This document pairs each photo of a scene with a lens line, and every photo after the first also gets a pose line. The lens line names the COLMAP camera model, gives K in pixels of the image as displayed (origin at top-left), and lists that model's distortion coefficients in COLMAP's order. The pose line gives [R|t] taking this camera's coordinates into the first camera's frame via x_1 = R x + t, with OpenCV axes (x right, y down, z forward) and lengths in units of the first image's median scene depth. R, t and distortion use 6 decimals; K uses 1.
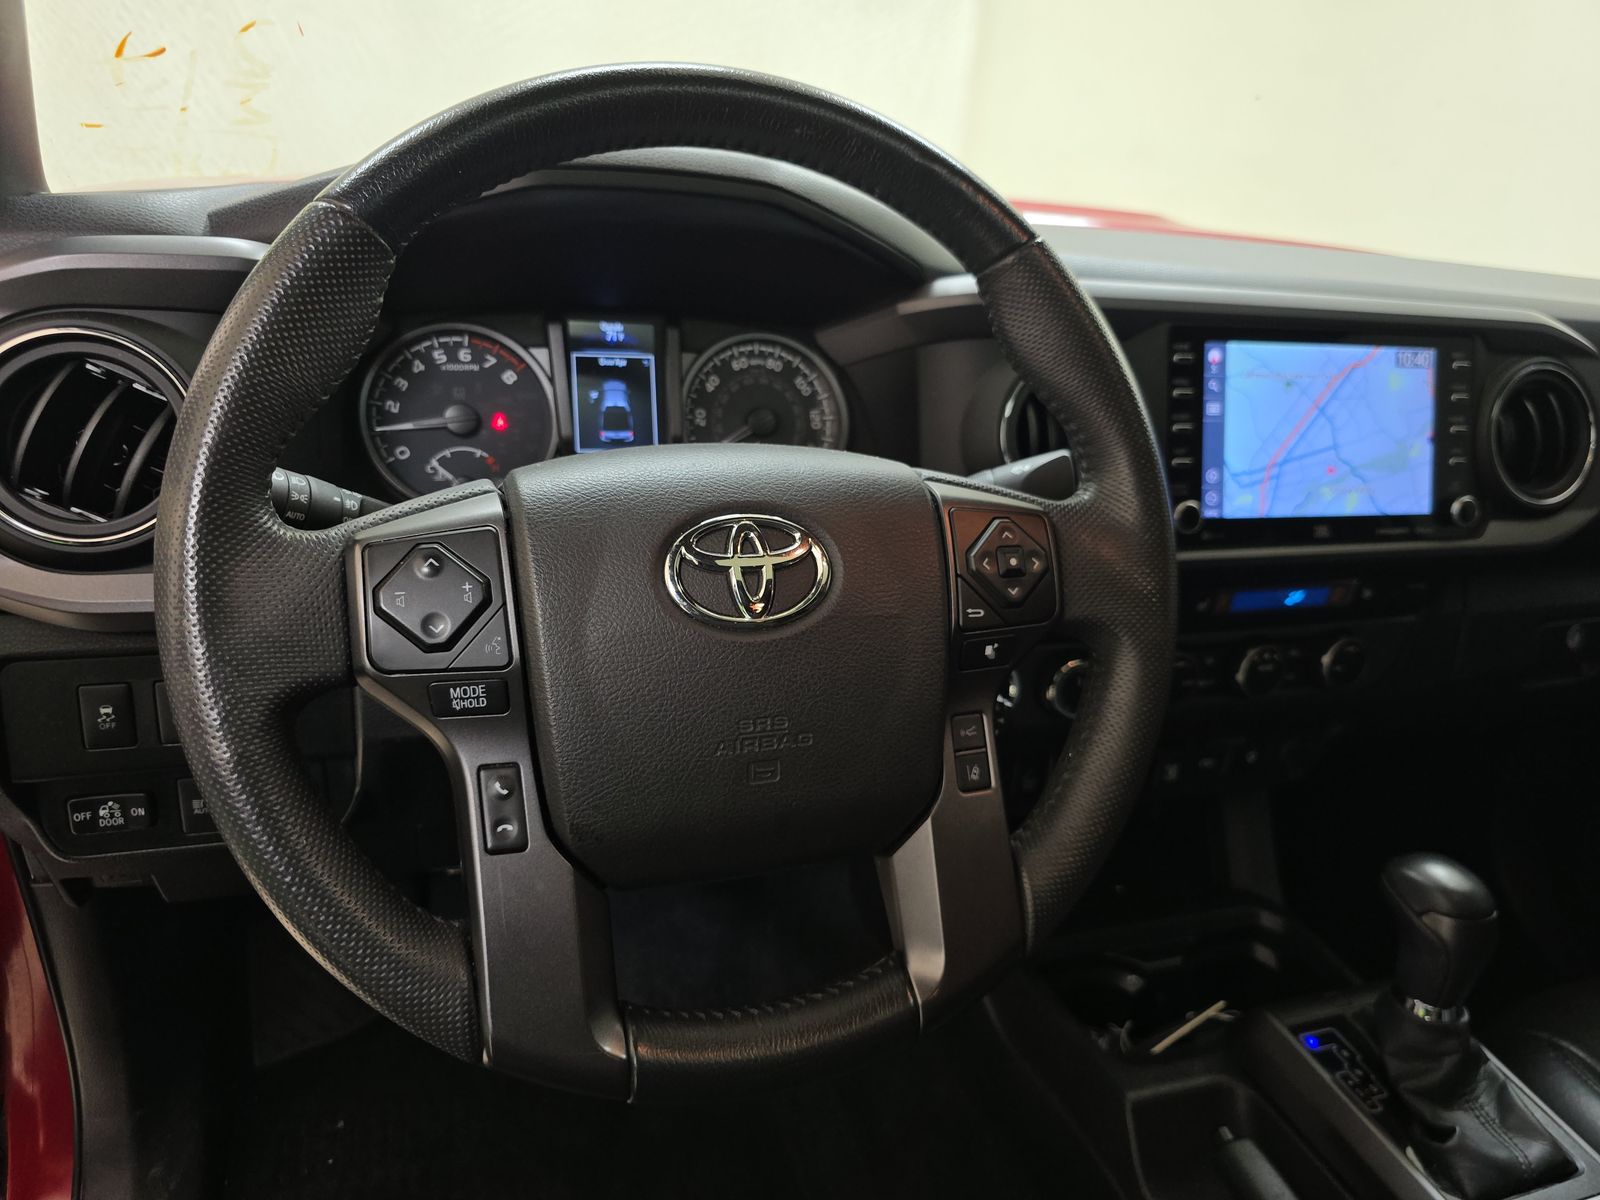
lens RADIAL K [[1093.0, 0, 835.3], [0, 1093.0, 601.3], [0, 0, 1]] dist [0.035882, -0.040766]
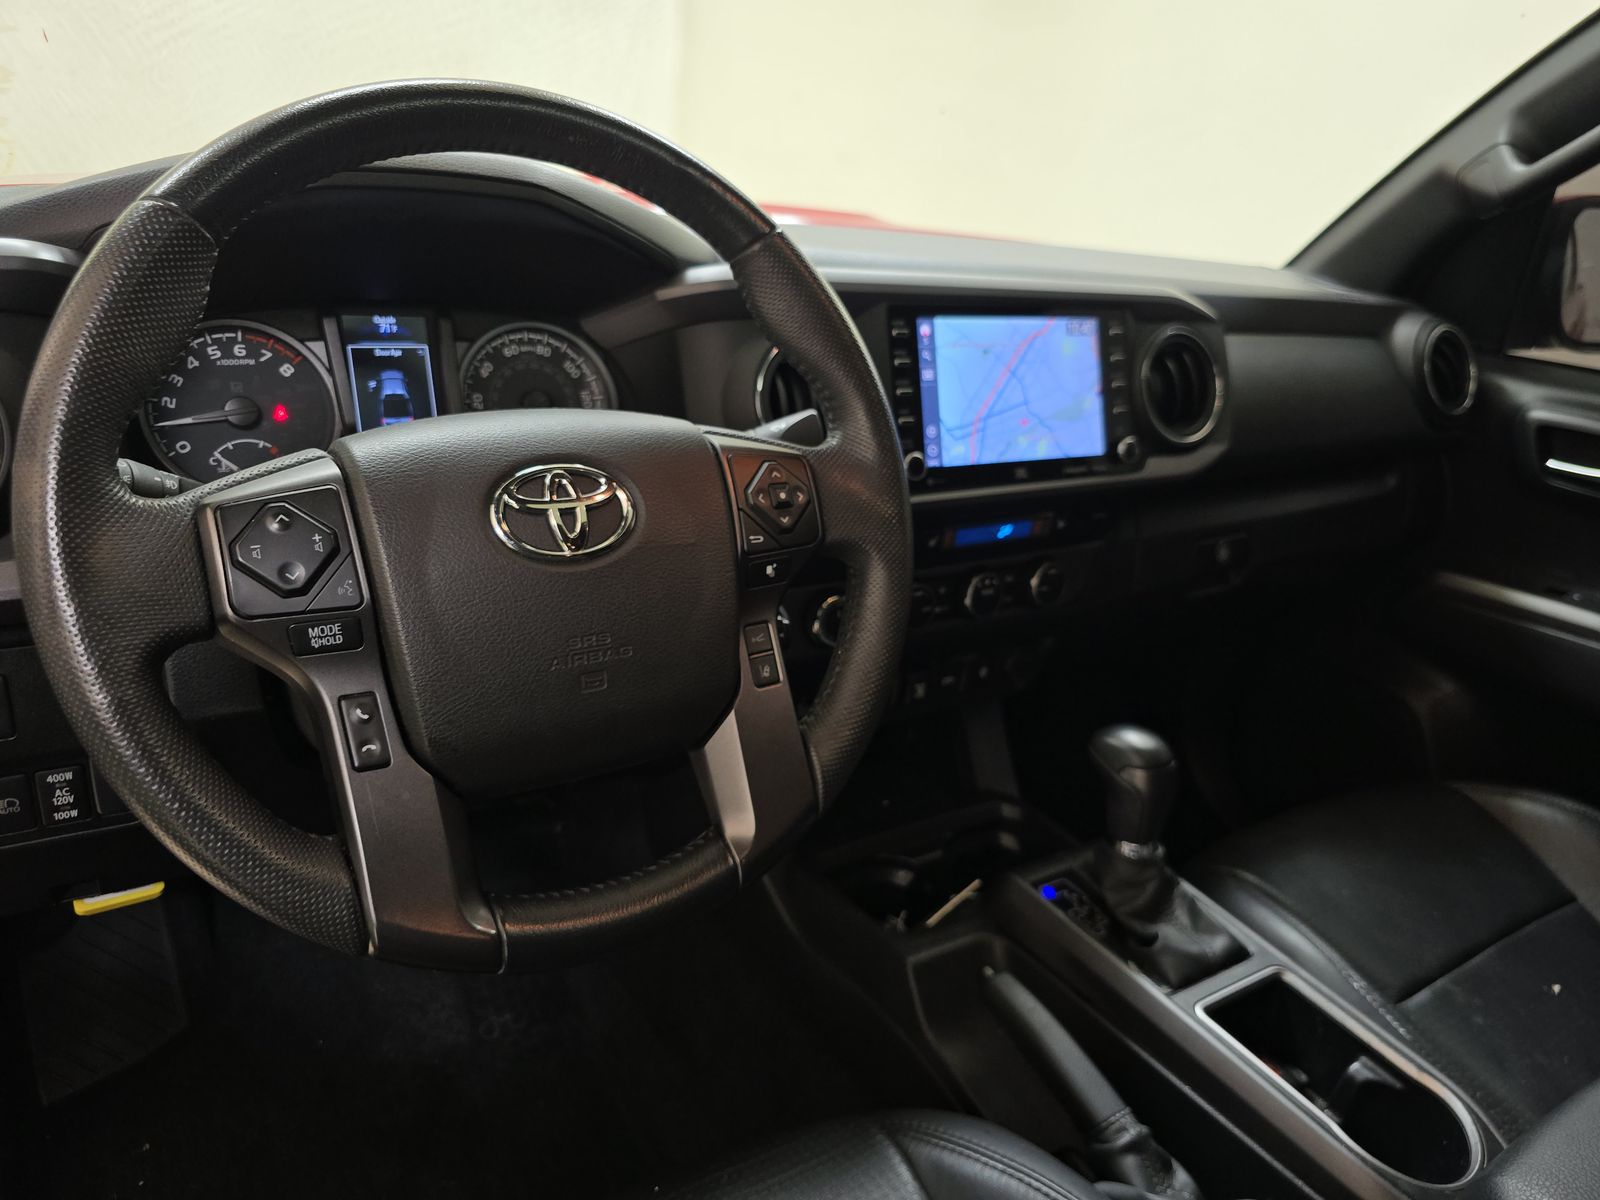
lens RADIAL K [[1065.4, 0, 813.0], [0, 1065.4, 591.2], [0, 0, 1]] dist [0.042733, -0.037379]
pose [[0.974376, -0.084406, 0.208487, -0.045771], [0.085137, 0.996354, 0.005481, 0.050650], [-0.208190, 0.012409, 0.978010, -0.123894]]
